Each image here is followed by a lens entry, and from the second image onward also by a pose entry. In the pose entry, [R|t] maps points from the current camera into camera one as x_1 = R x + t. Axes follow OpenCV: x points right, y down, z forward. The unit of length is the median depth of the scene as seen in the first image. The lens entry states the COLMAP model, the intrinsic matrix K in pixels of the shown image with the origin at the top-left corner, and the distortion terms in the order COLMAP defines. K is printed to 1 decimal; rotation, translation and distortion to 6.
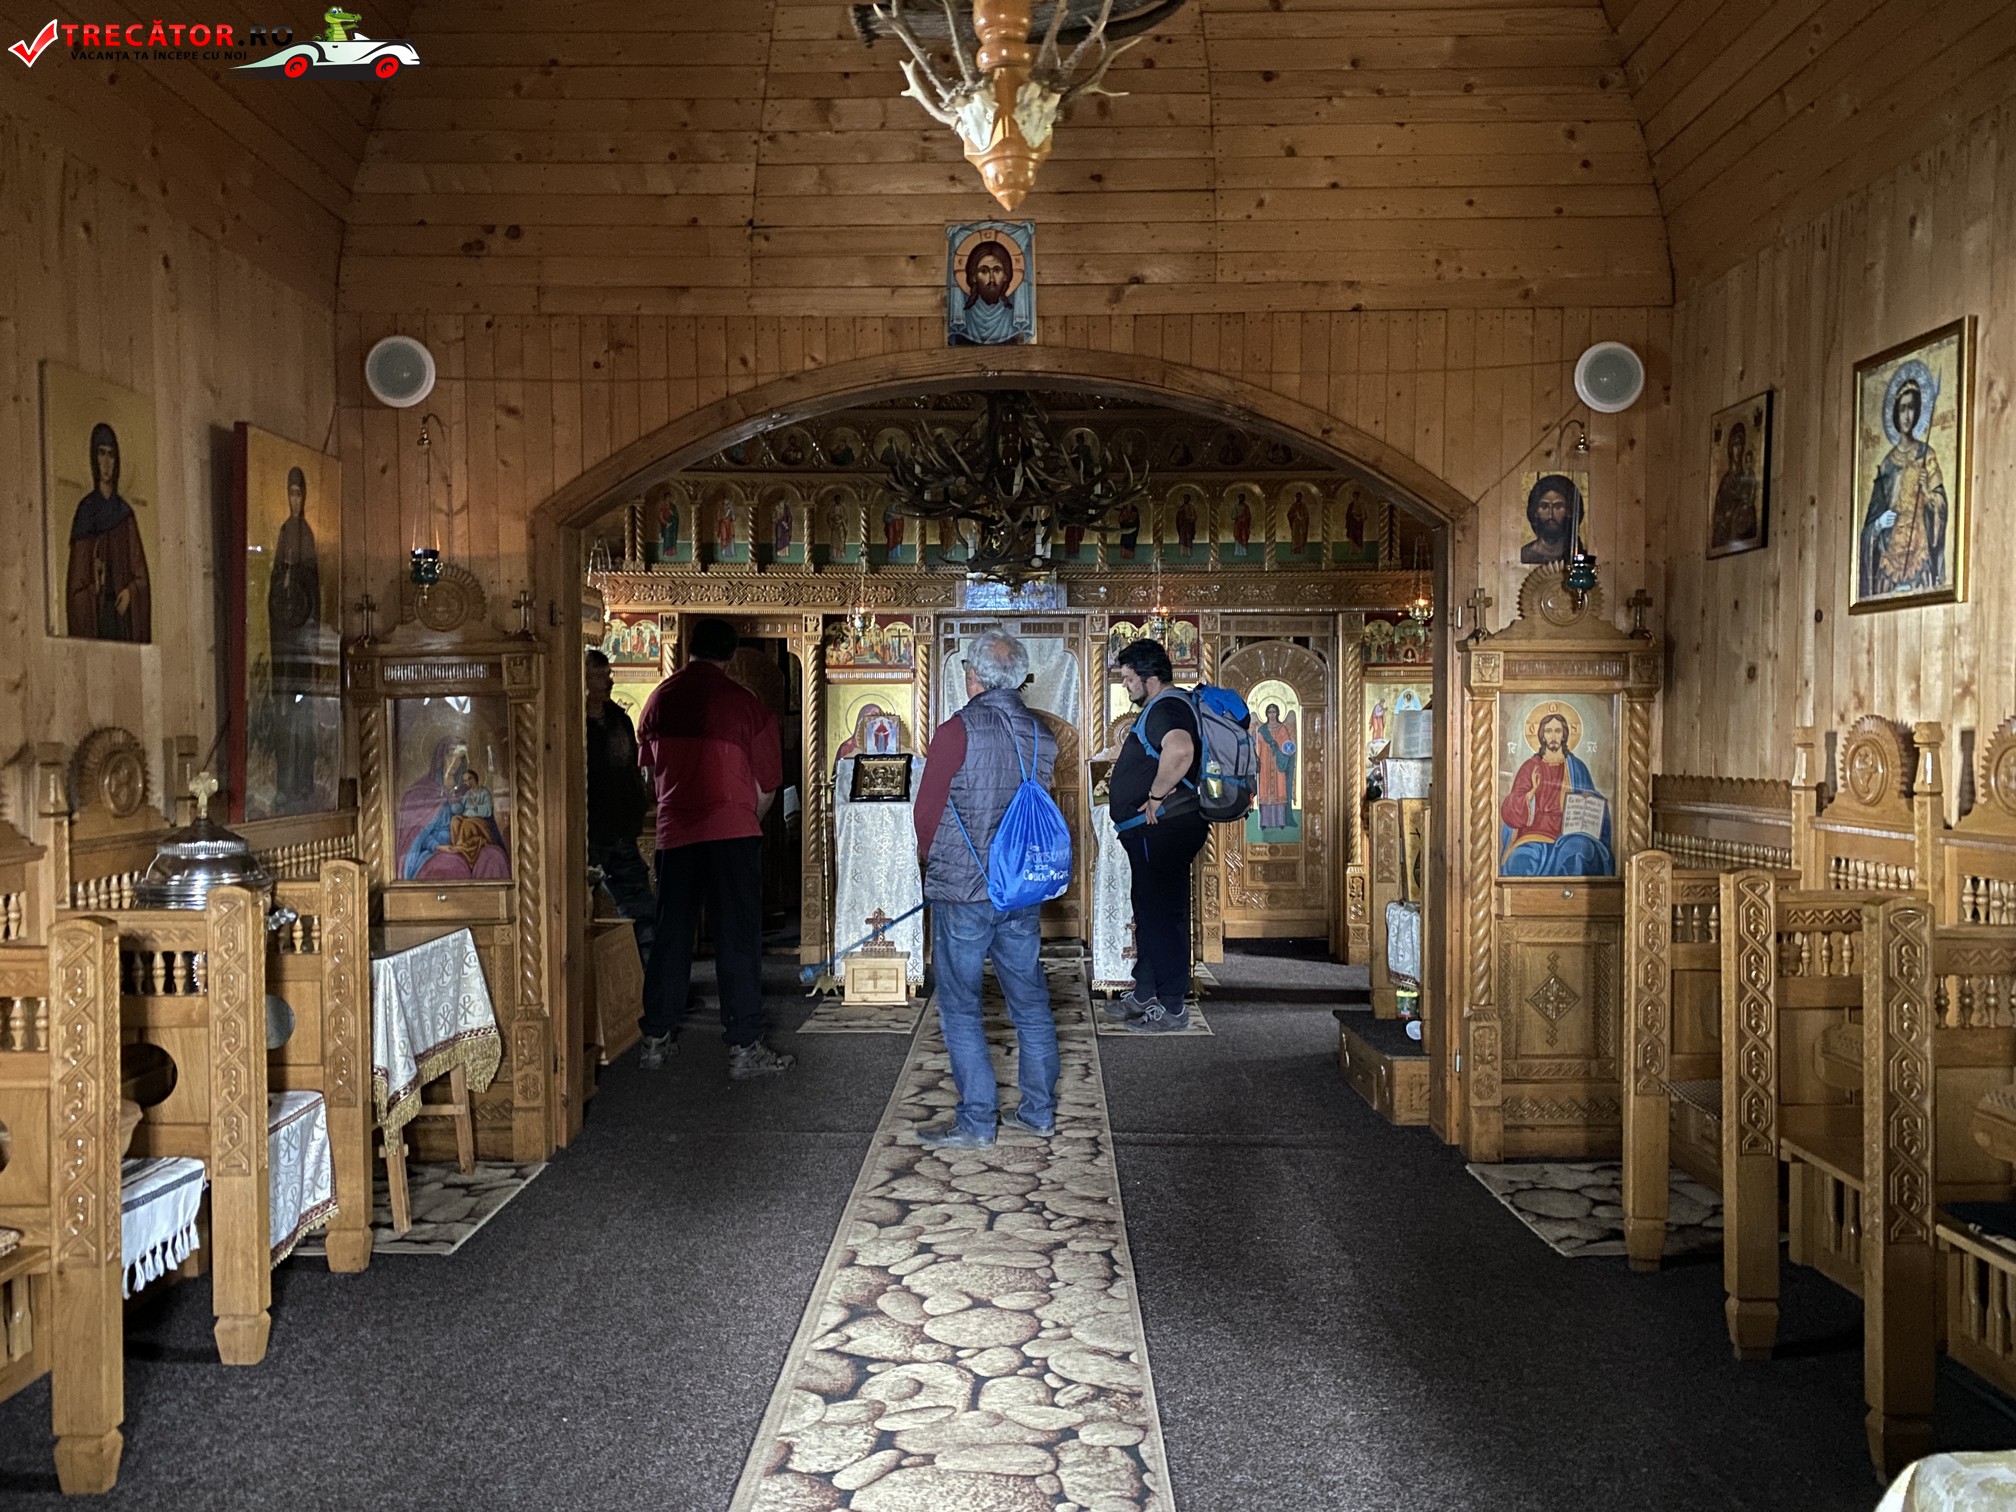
lens RADIAL K [[1539.7, 0, 1013.4], [0, 1539.7, 744.4], [0, 0, 1]] dist [0.057142, -0.063503]
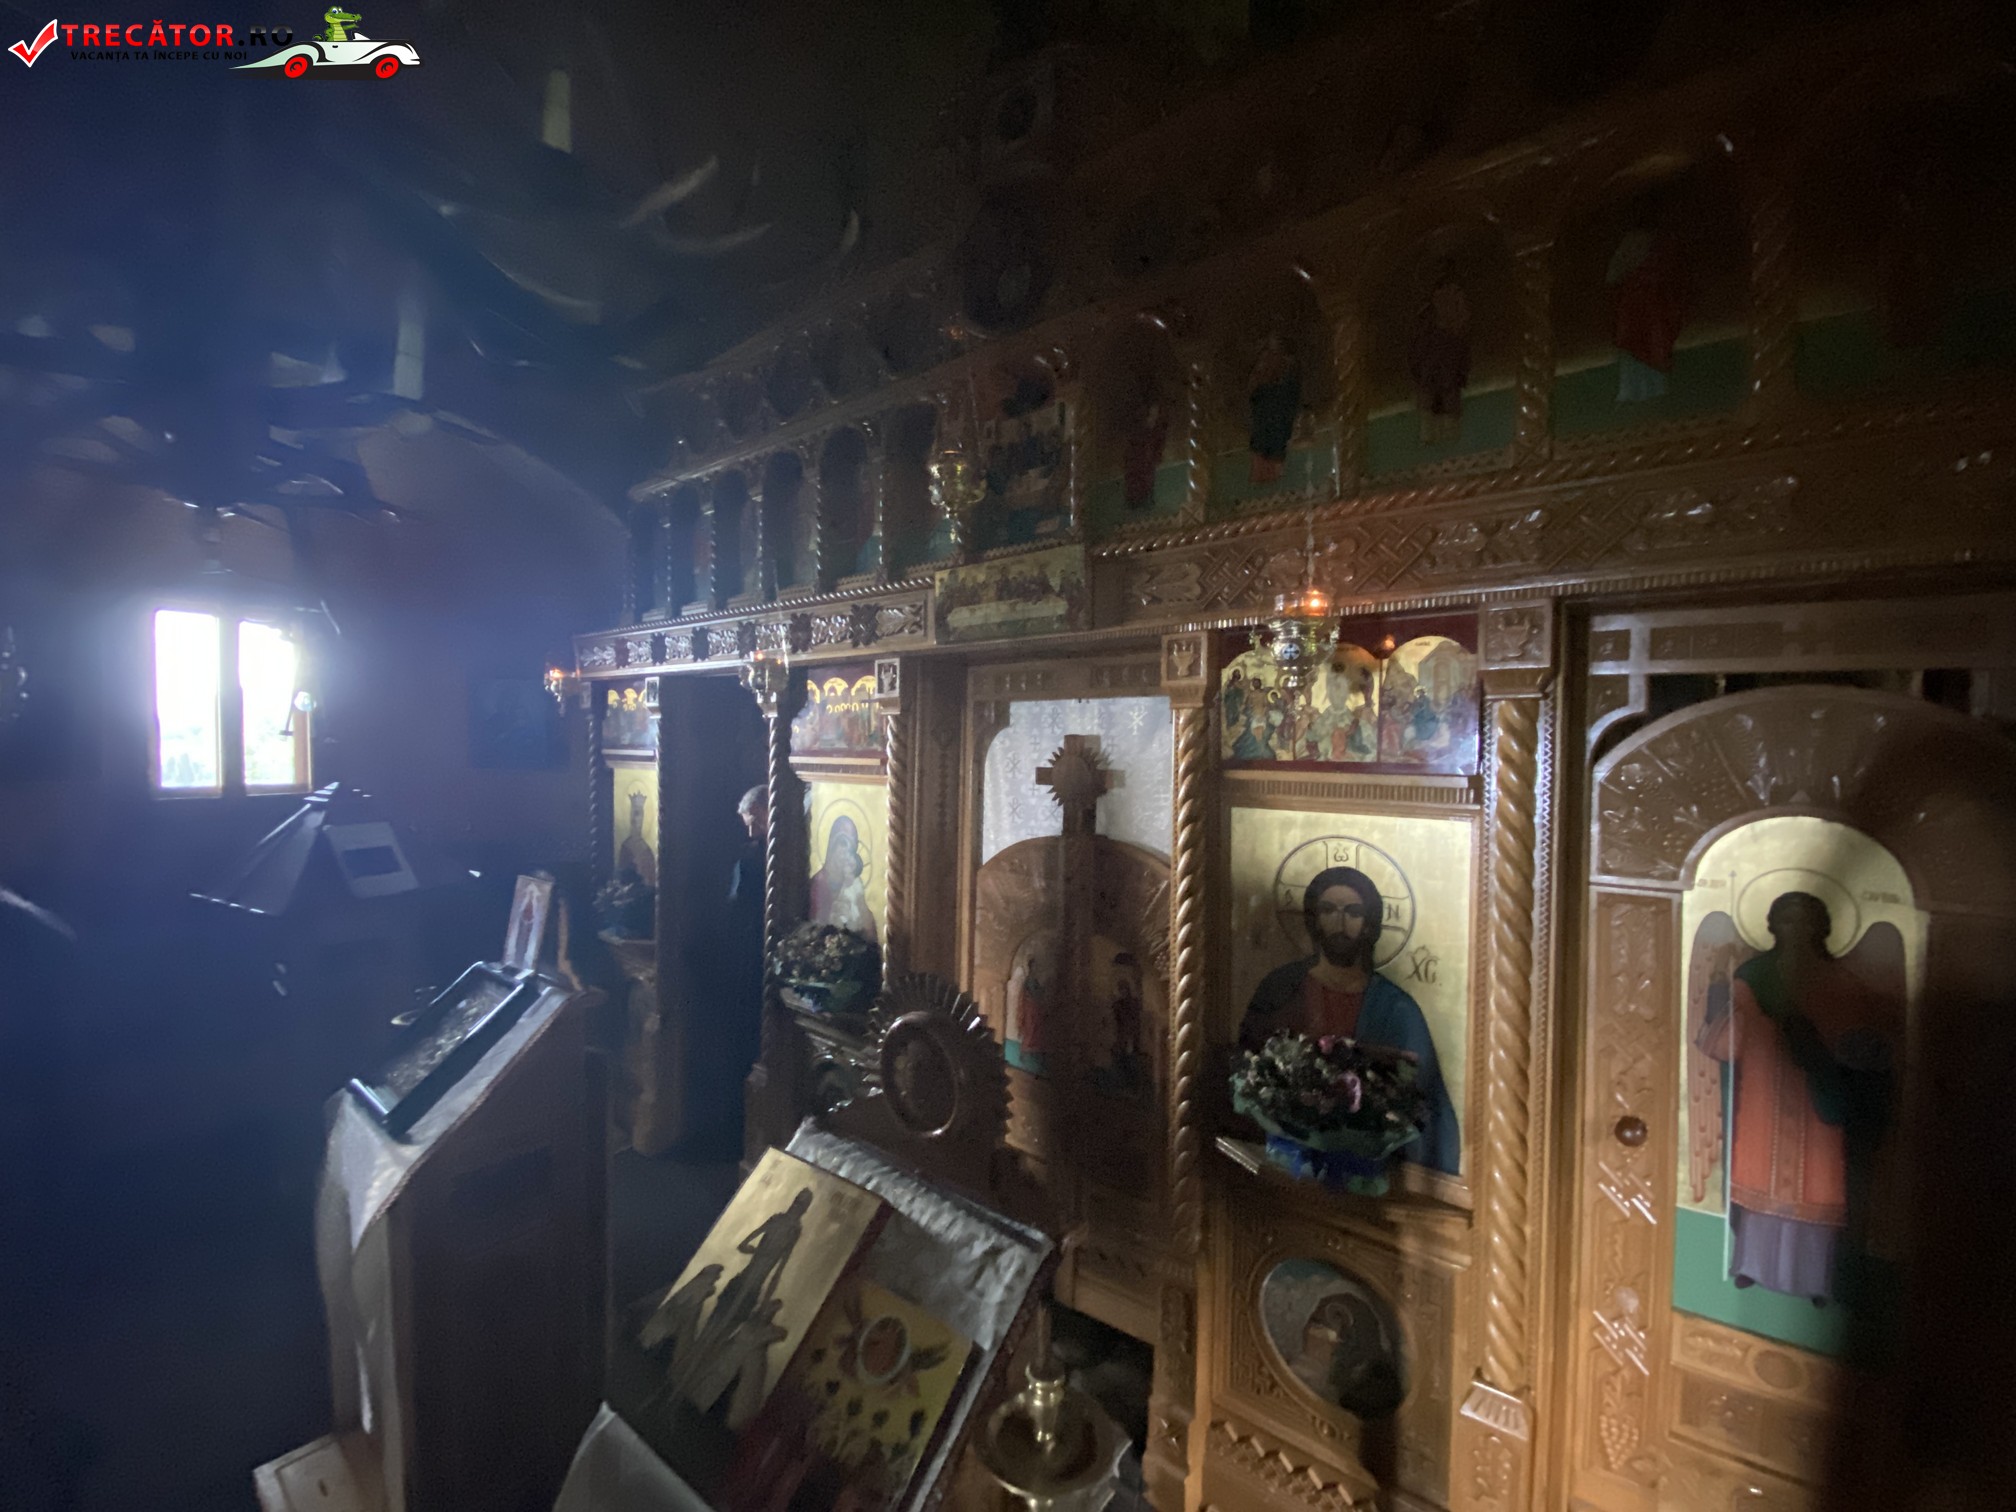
lens RADIAL K [[819.6, 0, 1000.6], [0, 819.6, 757.7], [0, 0, 1]] dist [0.023847, -0.021709]
pose [[0.773306, 0.020305, -0.633708, 0.153316], [-0.011168, 0.999768, 0.018406, -0.055542], [0.633935, -0.007156, 0.773354, 0.801927]]
